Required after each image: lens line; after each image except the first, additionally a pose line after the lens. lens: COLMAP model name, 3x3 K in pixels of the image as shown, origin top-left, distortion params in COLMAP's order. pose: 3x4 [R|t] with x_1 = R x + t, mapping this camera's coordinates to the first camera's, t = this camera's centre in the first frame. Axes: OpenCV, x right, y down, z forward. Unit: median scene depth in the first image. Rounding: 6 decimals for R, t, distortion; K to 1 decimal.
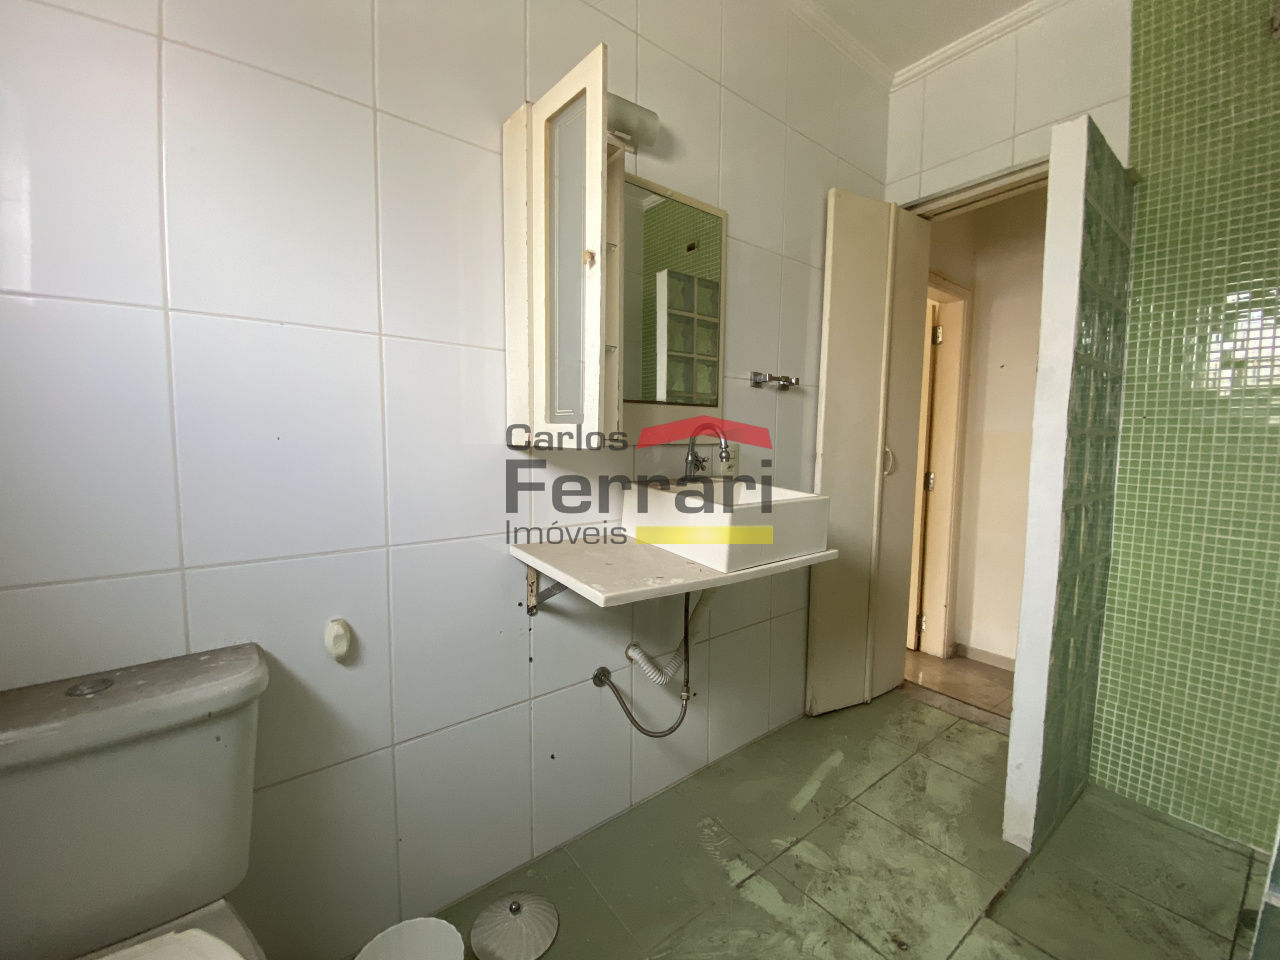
lens RADIAL K [[519.6, 0, 642.0], [0, 519.6, 479.3], [0, 0, 1]] dist [0.019270, -0.017499]
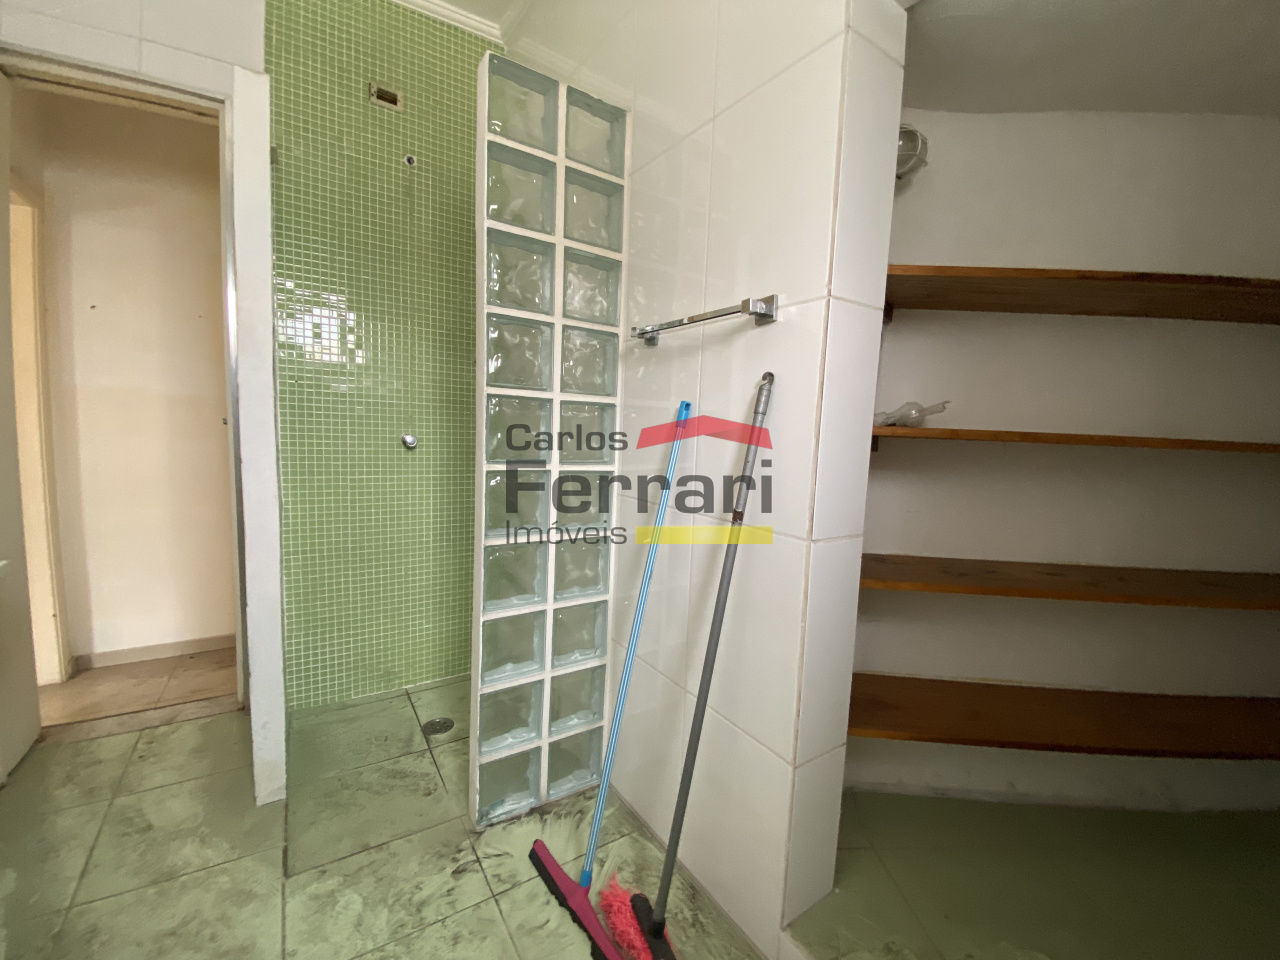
lens RADIAL K [[523.1, 0, 635.9], [0, 523.1, 473.9], [0, 0, 1]] dist [0.049226, -0.031072]
pose [[0.092698, -0.104943, 0.990149, -0.148405], [0.043129, 0.993920, 0.101305, -0.003281], [-0.994760, 0.033314, 0.096660, 0.149998]]
